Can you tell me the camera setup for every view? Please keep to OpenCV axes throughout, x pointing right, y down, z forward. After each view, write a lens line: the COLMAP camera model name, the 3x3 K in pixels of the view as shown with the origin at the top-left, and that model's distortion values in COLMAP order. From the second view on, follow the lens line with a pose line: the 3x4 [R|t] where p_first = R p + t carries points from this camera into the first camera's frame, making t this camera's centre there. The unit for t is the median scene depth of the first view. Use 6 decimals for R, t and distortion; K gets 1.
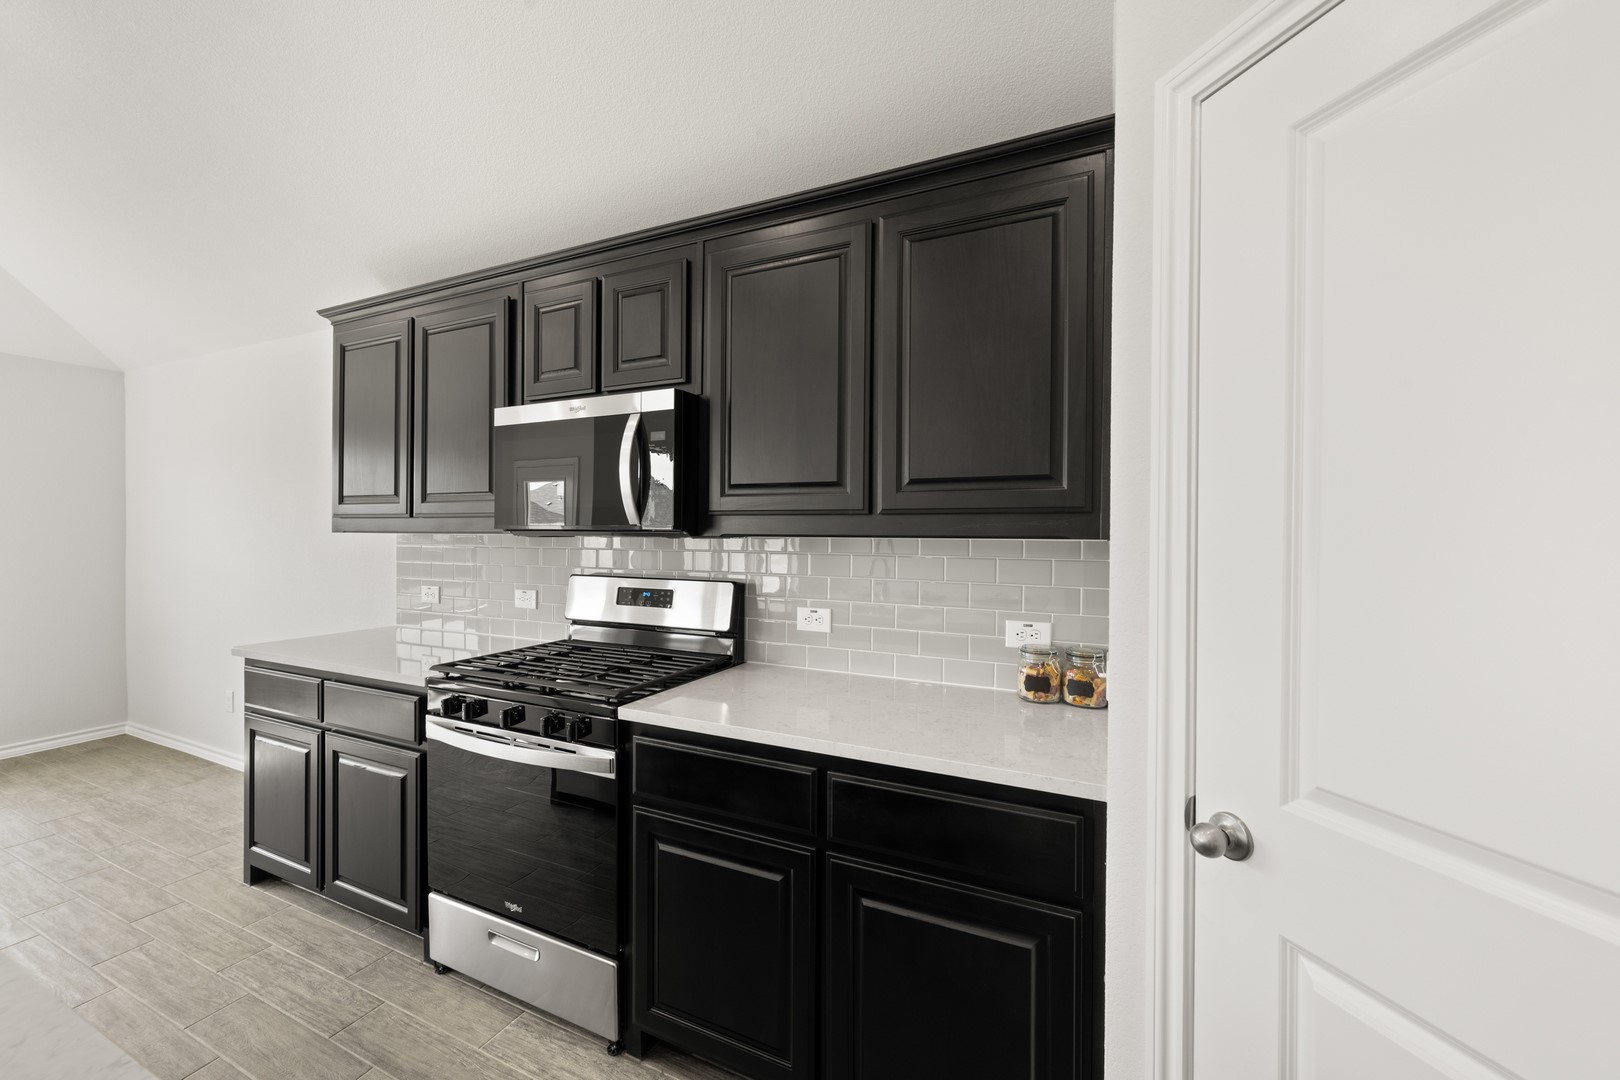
lens RADIAL K [[638.8, 0, 805.0], [0, 638.8, 534.1], [0, 0, 1]] dist [0.000794, -0.000325]
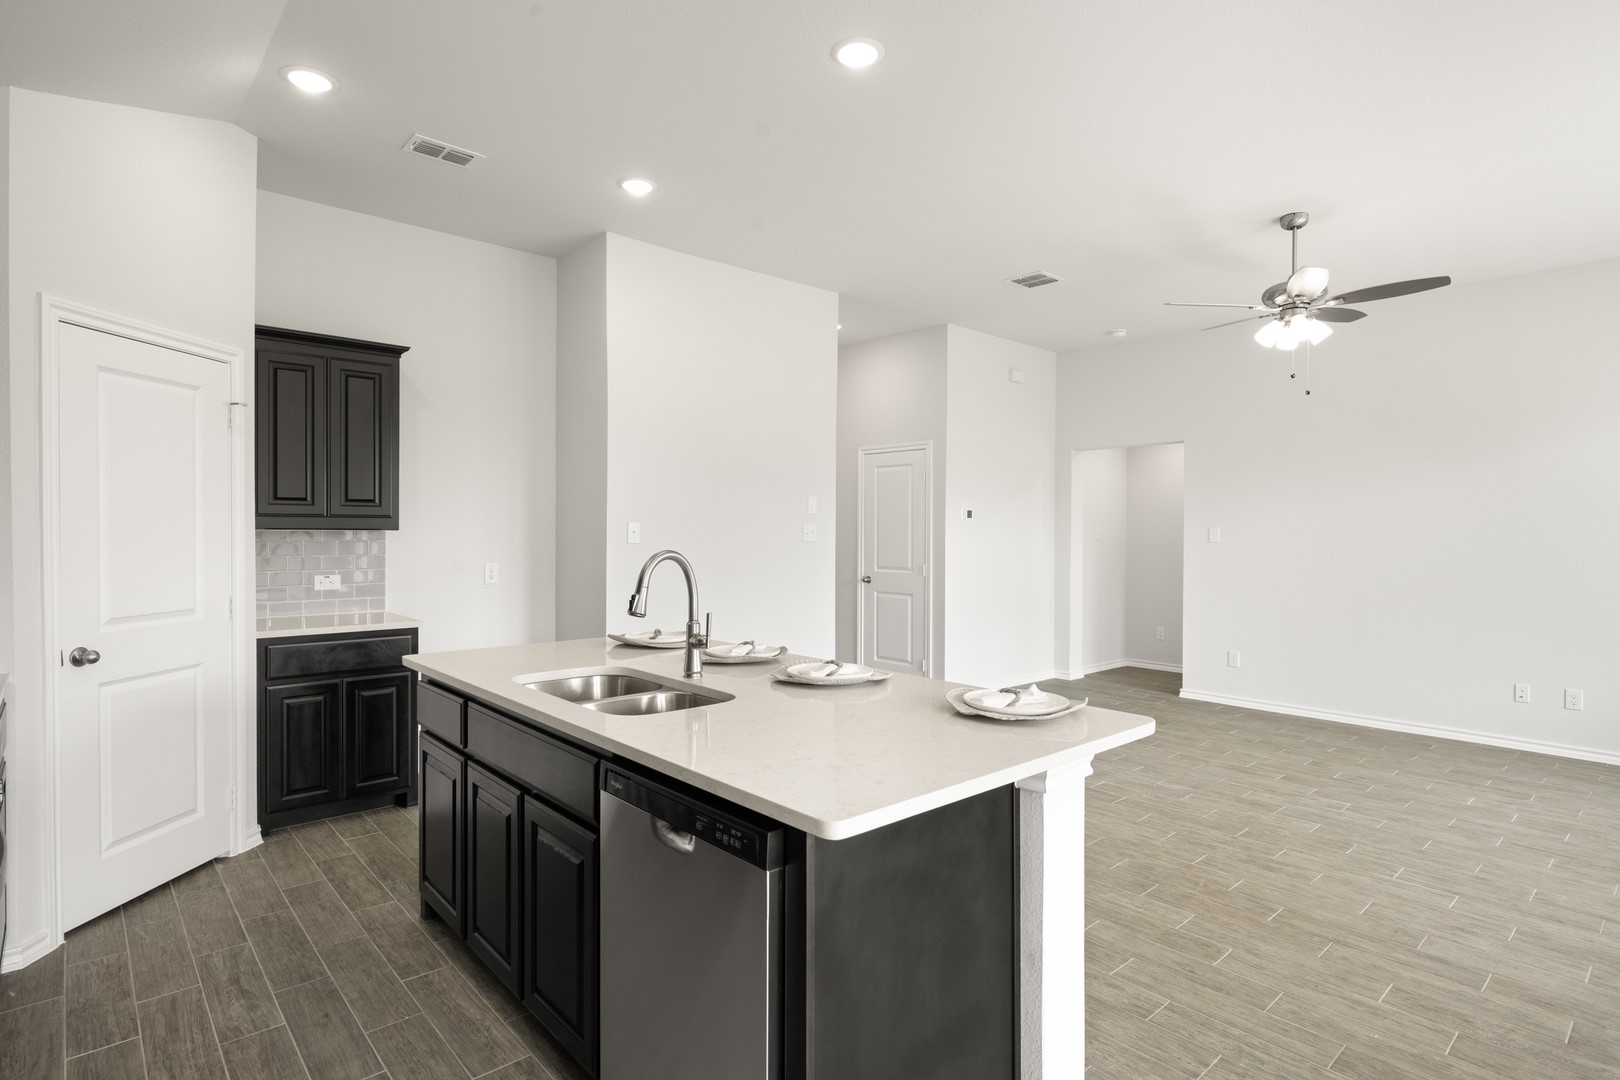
lens RADIAL K [[833.1, 0, 813.1], [0, 833.1, 535.3], [0, 0, 1]] dist [-0.007239, 0.006199]
pose [[-0.924178, -0.011758, 0.381782, -1.209827], [-0.007192, 0.999885, 0.013386, -0.009827], [-0.381895, 0.009625, -0.924156, 1.146017]]
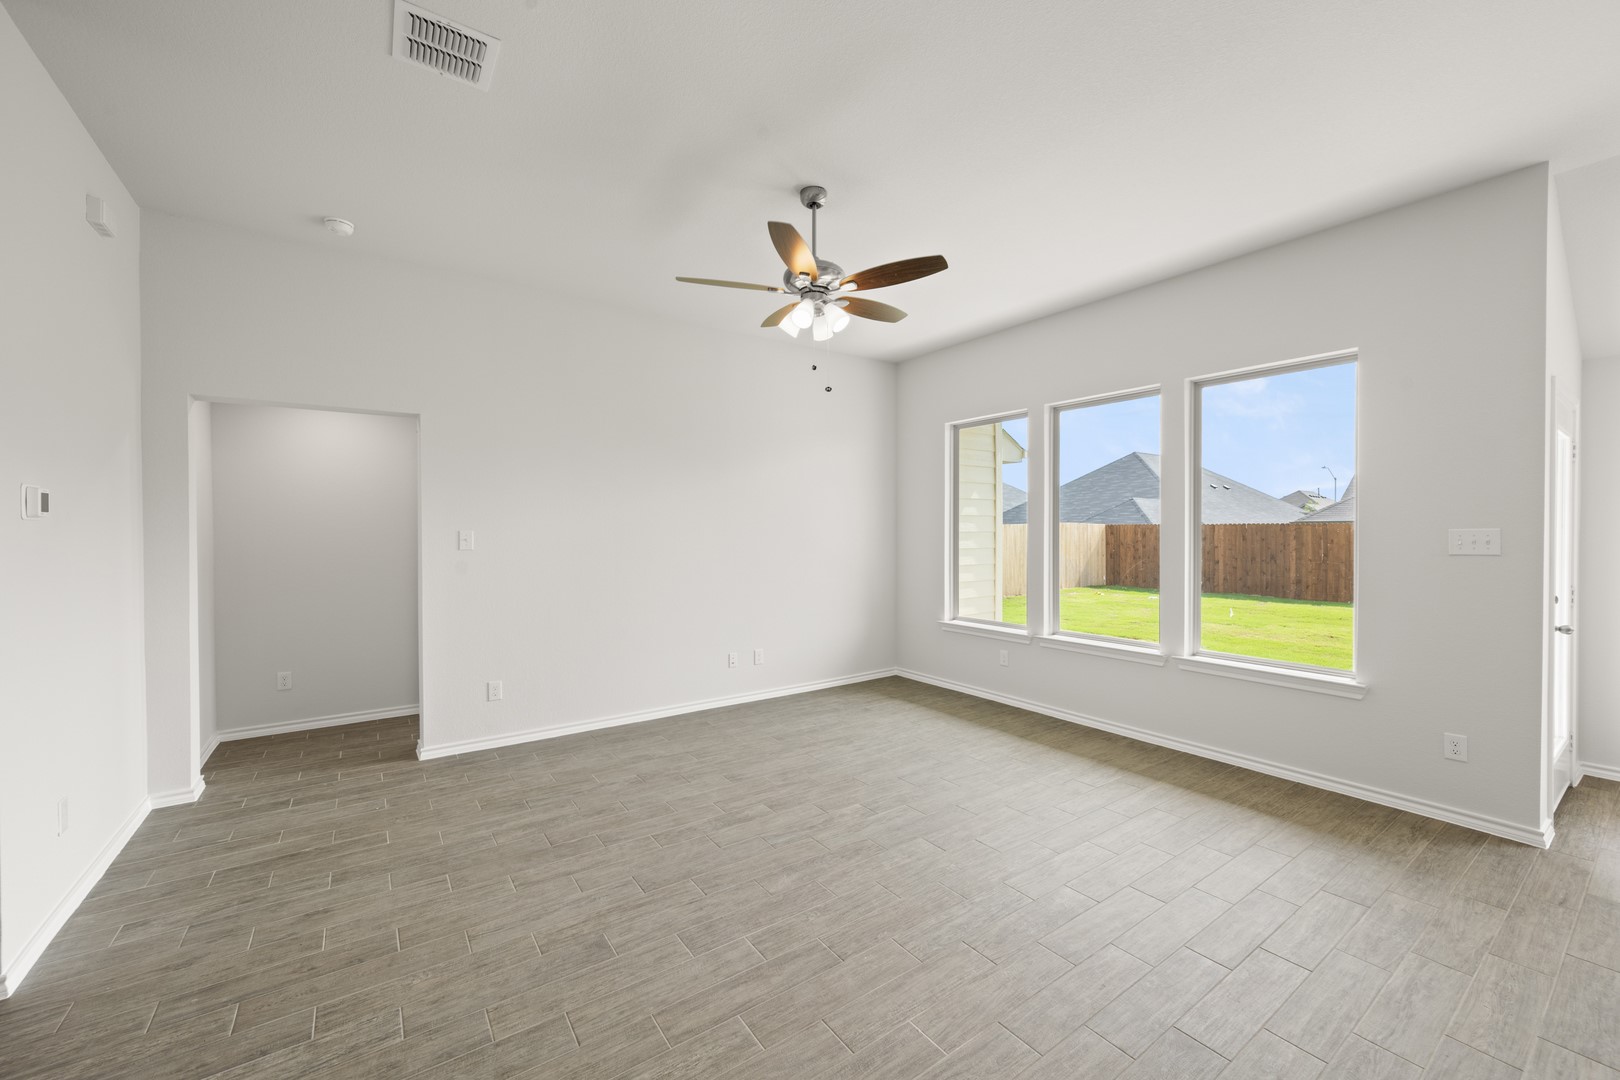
lens RADIAL K [[638.8, 0, 816.5], [0, 638.8, 537.3], [0, 0, 1]] dist [0.000794, -0.000325]
pose [[-0.486036, 0.005726, -0.873920, -0.295115], [-0.005630, 0.999937, 0.009683, -0.012921], [0.873921, 0.009626, -0.485973, -0.424861]]
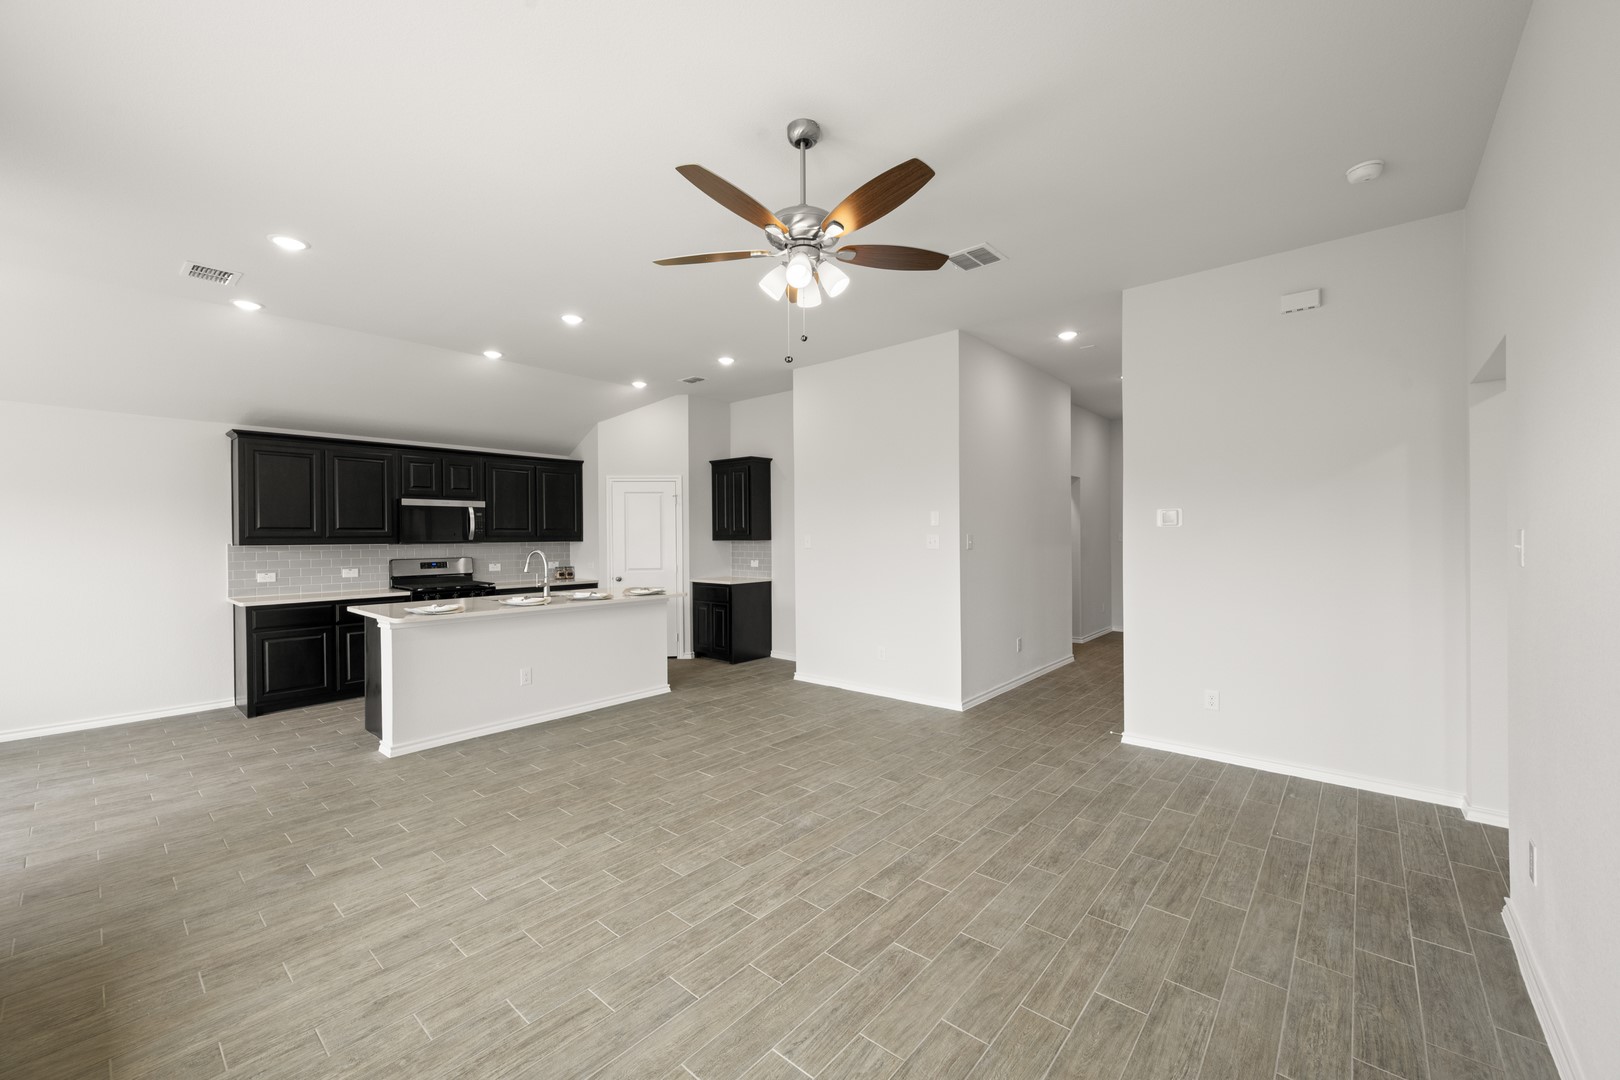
lens RADIAL K [[638.8, 0, 812.1], [0, 638.8, 535.8], [0, 0, 1]] dist [0.000794, -0.000325]
pose [[0.269637, -0.005668, 0.962945, -2.605086], [0.014239, 0.999897, 0.001899, -0.014686], [-0.962857, 0.013199, 0.269690, -1.423070]]
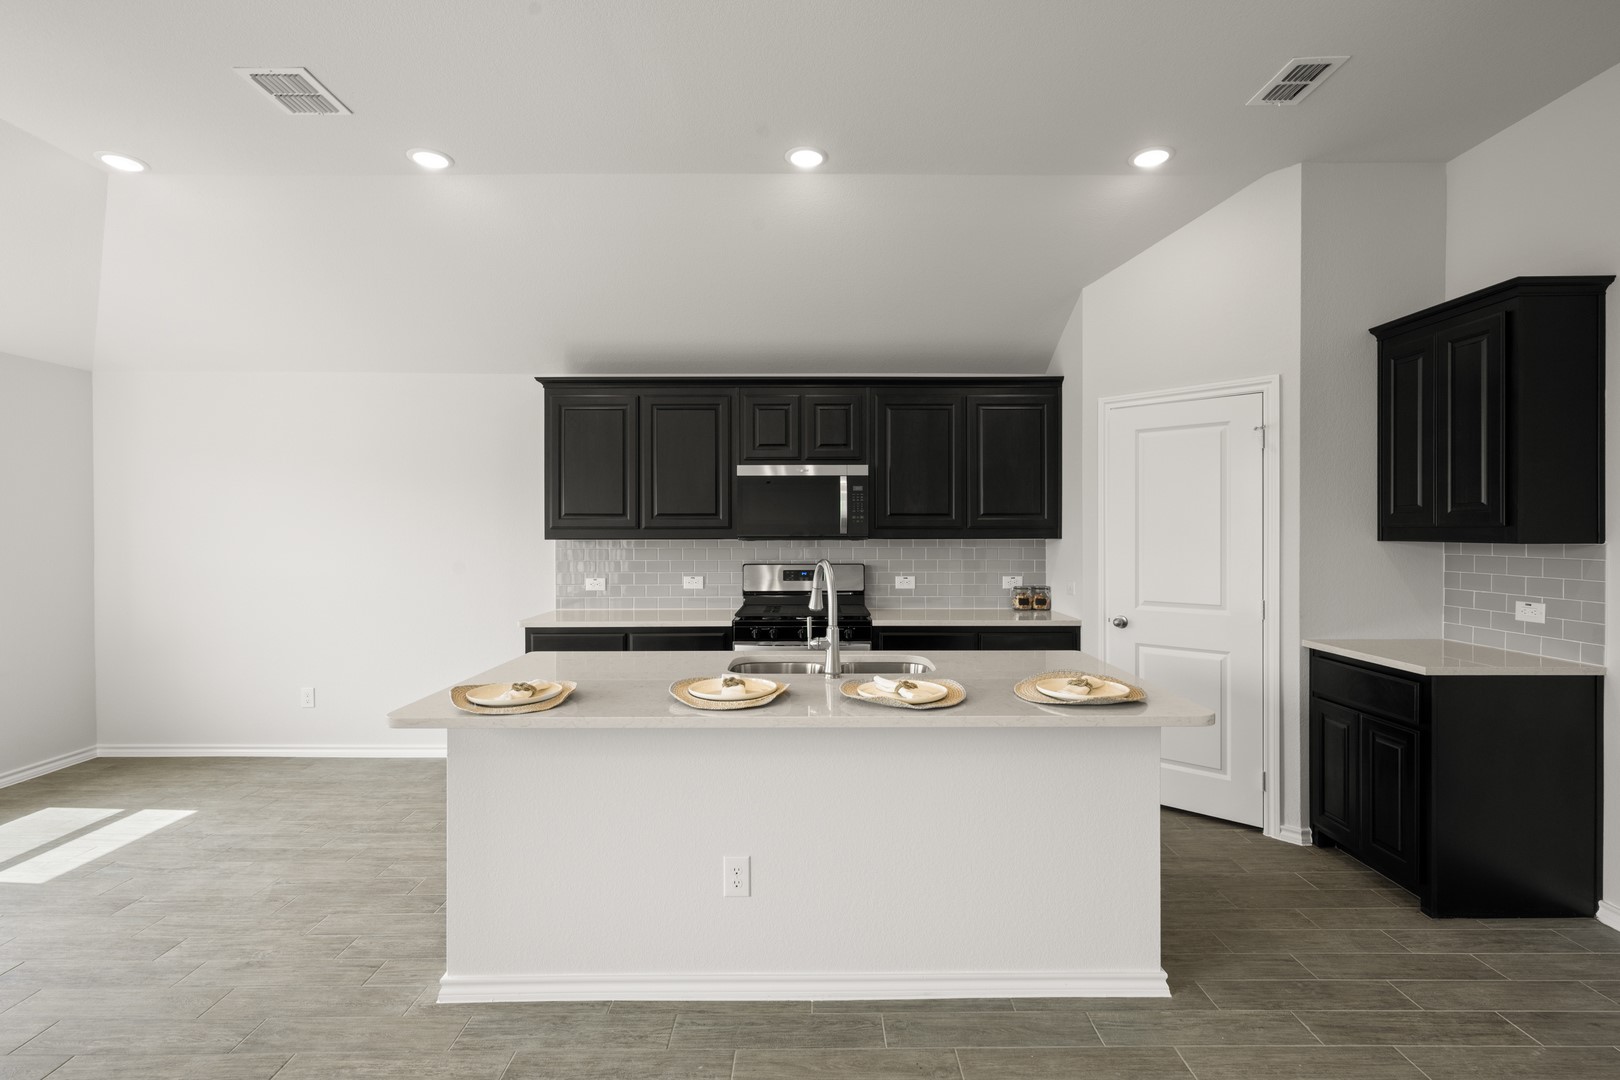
lens RADIAL K [[768.0, 0, 812.8], [0, 768.0, 535.6], [0, 0, 1]] dist [-0.000829, 0.001670]
pose [[0.903030, -0.008562, 0.429492, -1.143795], [0.008069, 0.999963, 0.002967, -0.014238], [-0.429502, 0.000787, 0.903066, -0.892142]]
